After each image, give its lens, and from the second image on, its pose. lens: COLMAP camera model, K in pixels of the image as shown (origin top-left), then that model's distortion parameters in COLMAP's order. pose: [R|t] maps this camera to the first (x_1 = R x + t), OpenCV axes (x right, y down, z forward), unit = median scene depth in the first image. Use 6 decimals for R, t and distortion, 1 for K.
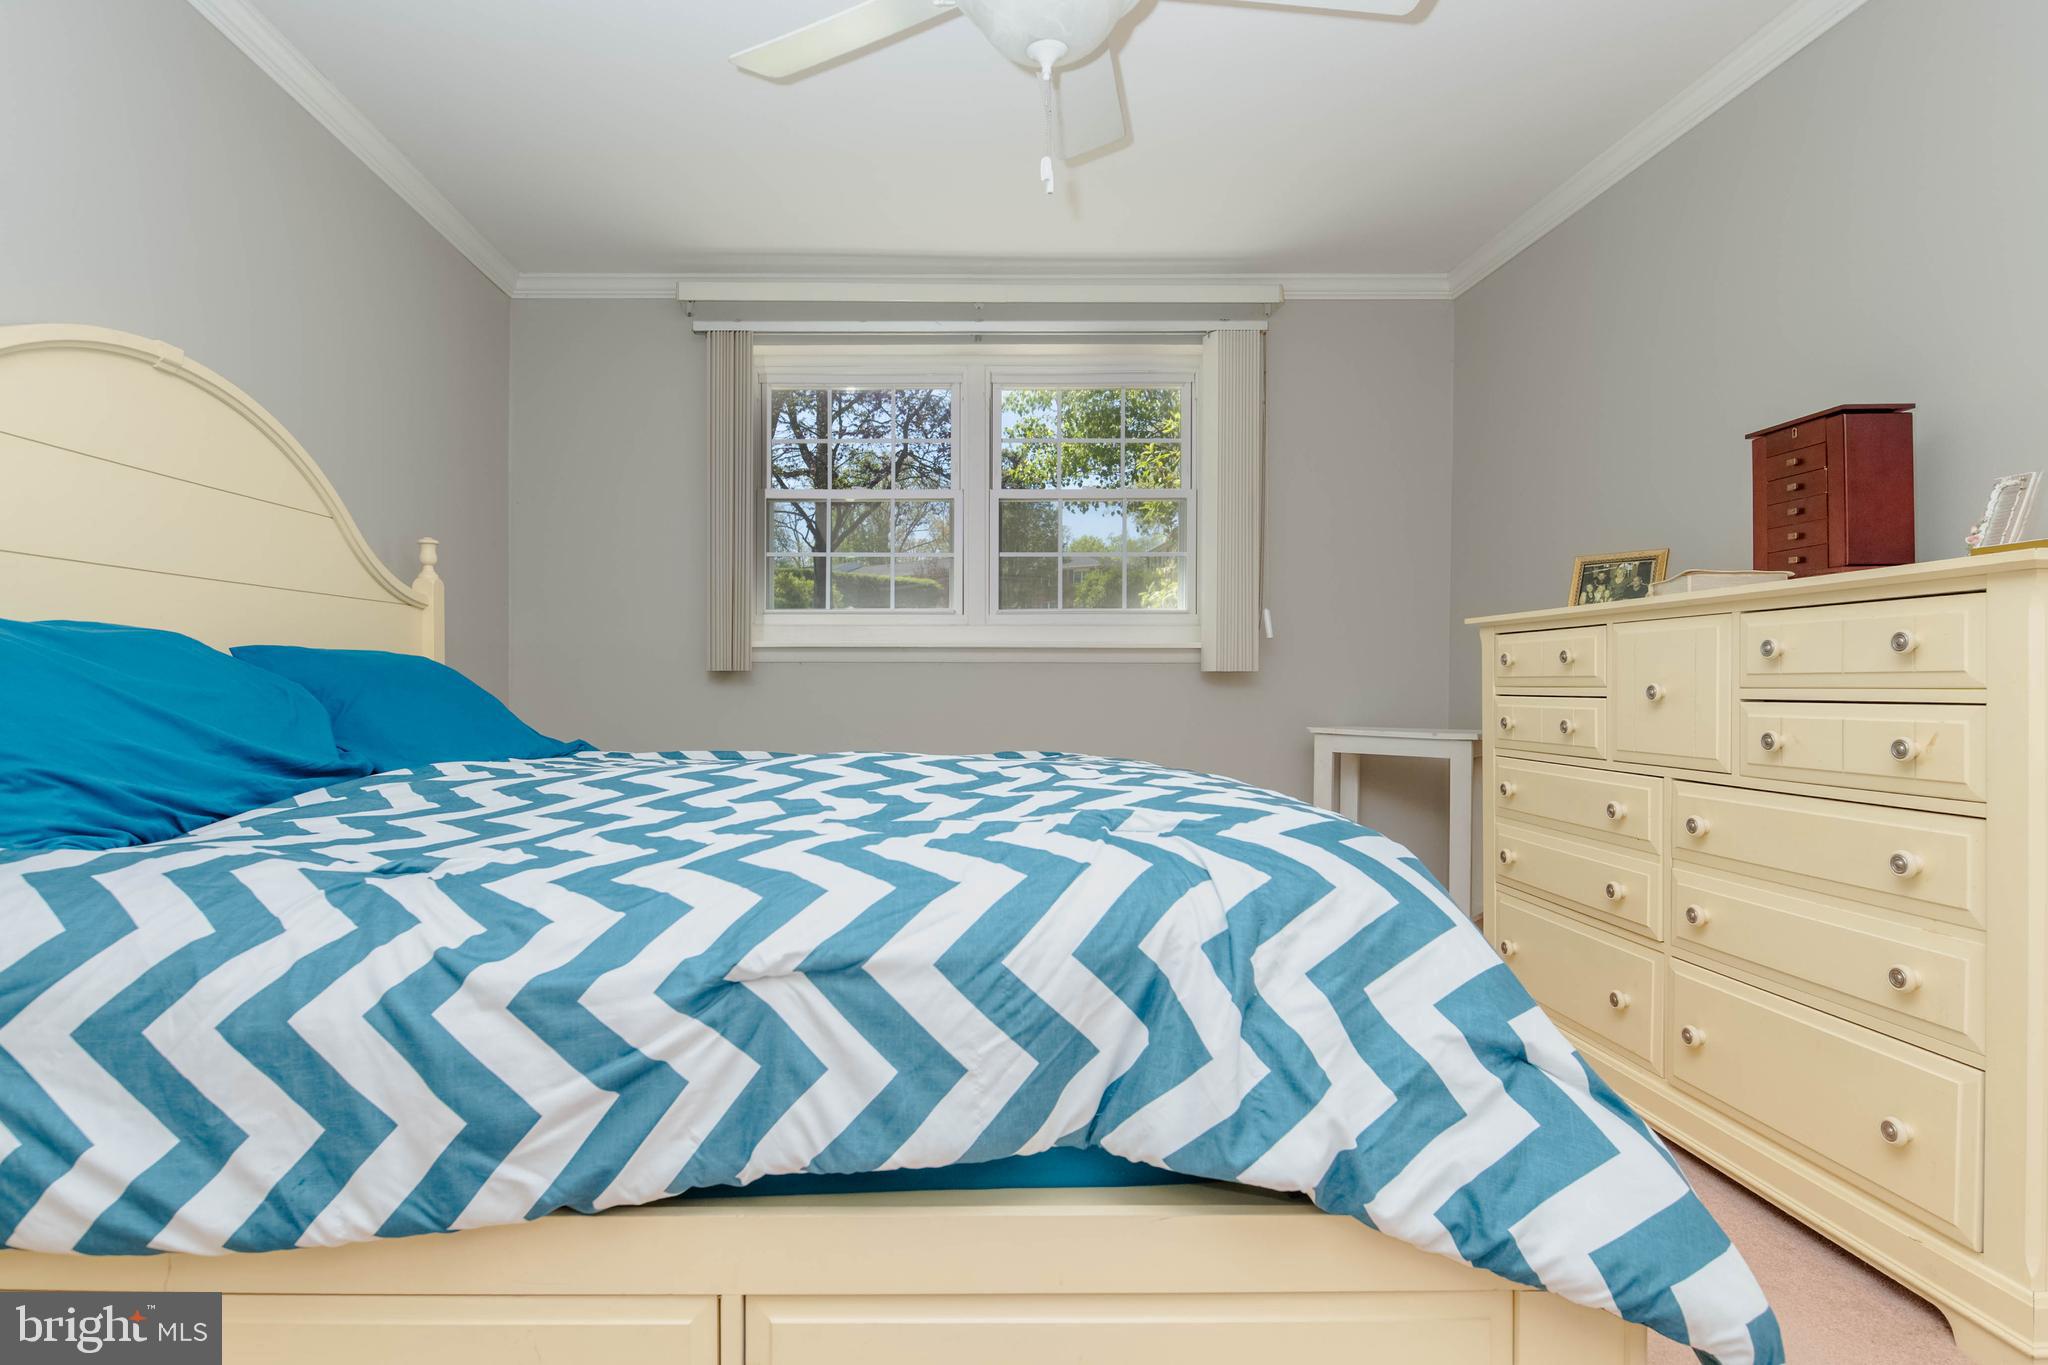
lens RADIAL K [[1061.0, 0, 1020.6], [0, 1061.0, 678.8], [0, 0, 1]] dist [0.000522, -0.006658]
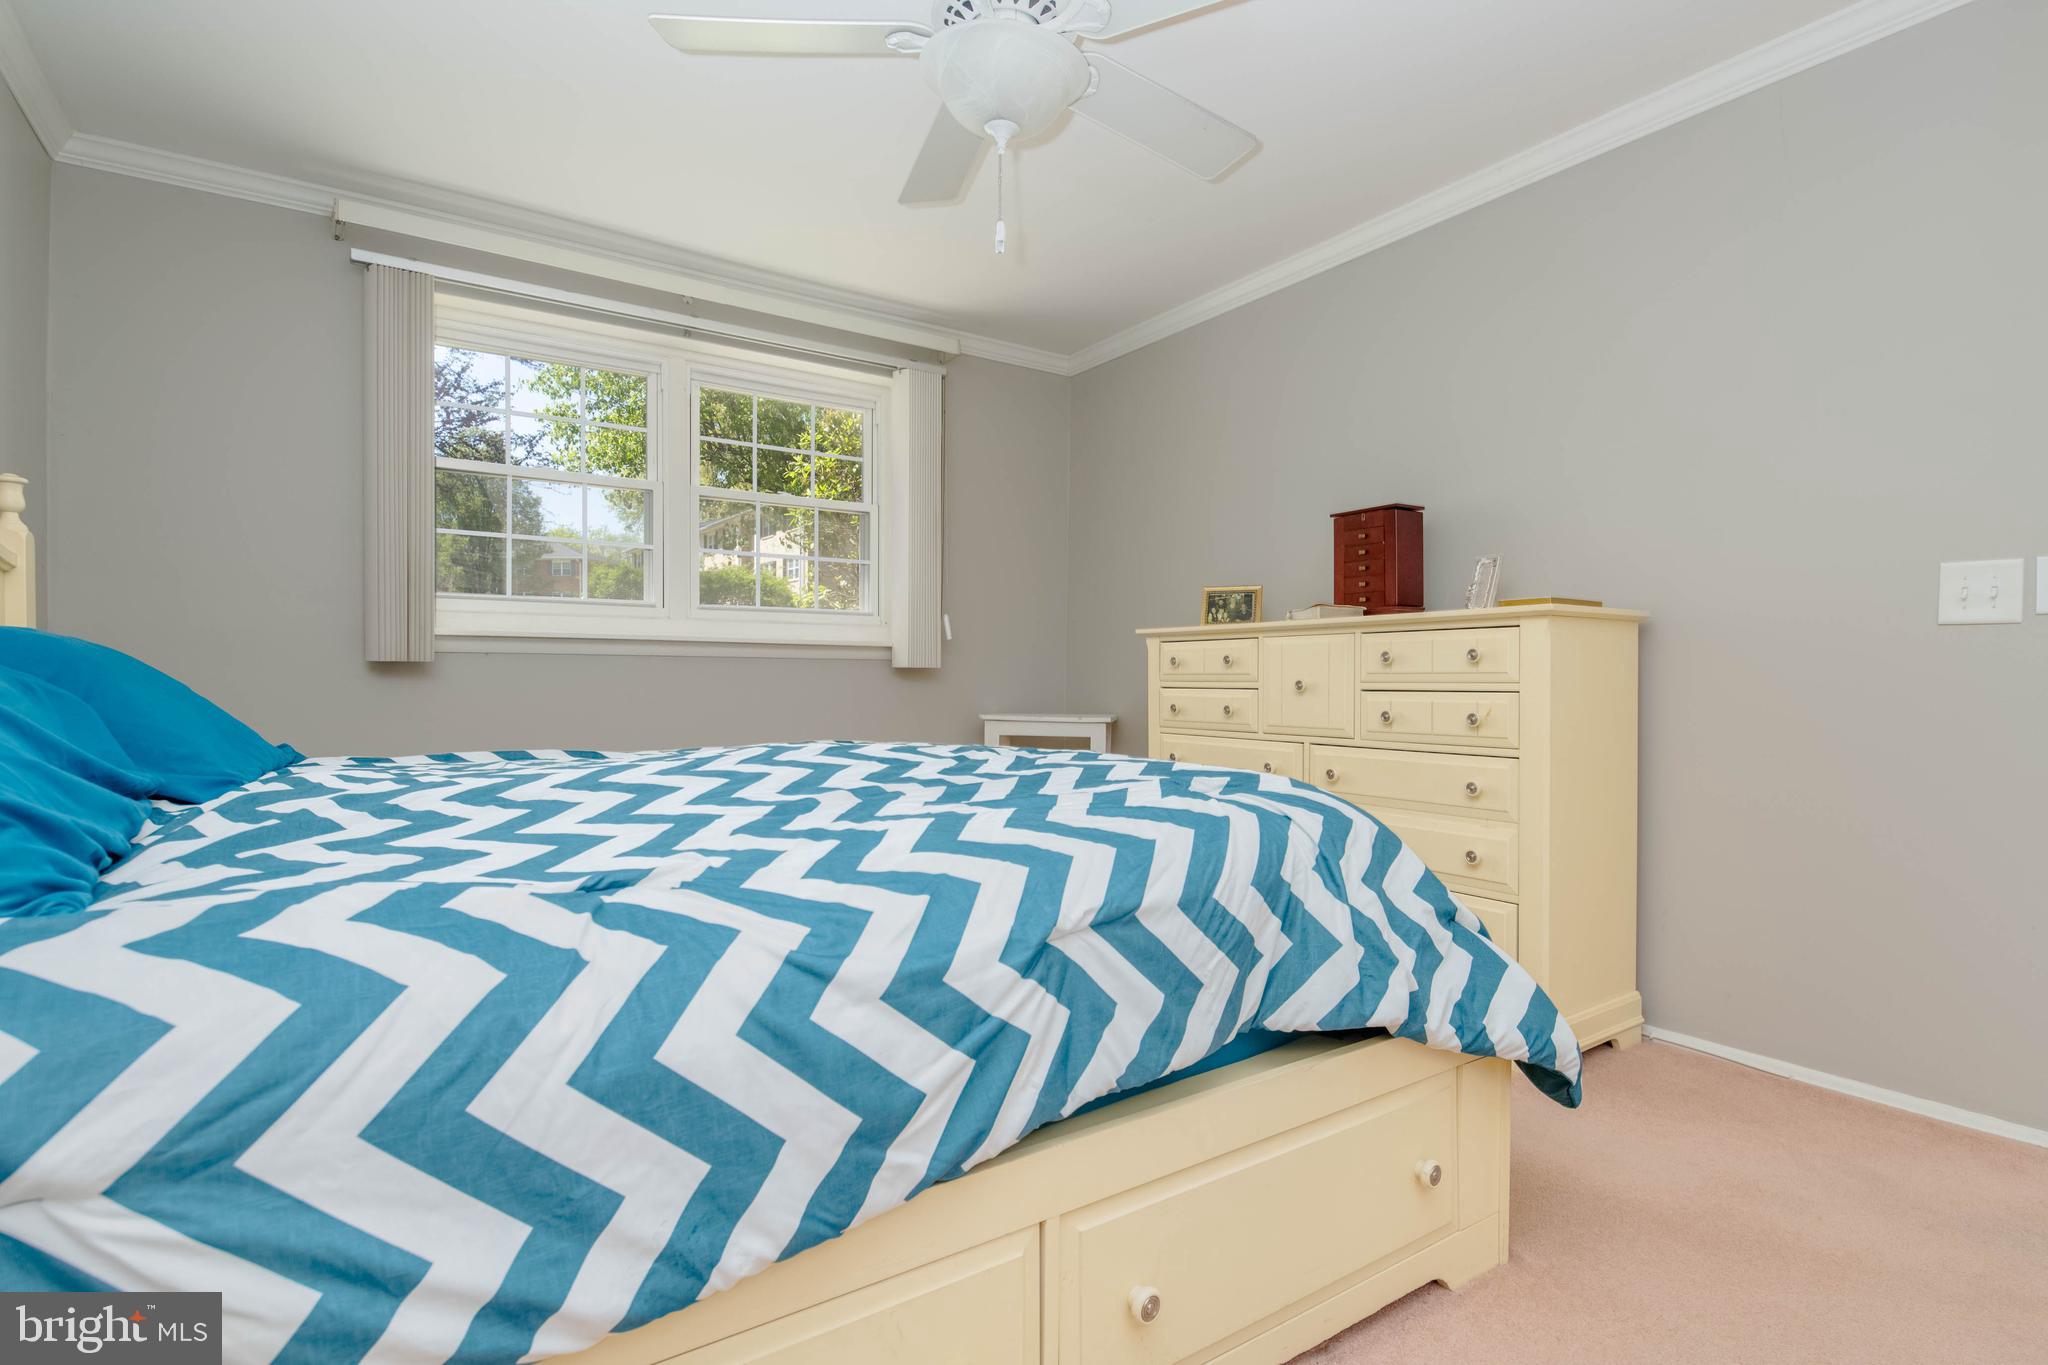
lens RADIAL K [[964.2, 0, 1038.4], [0, 964.2, 692.8], [0, 0, 1]] dist [0.000598, -0.008202]
pose [[0.836269, -0.003988, 0.548305, -0.833856], [-0.006235, 0.999840, 0.016782, 0.005468], [-0.548284, -0.017453, 0.836110, 0.157227]]
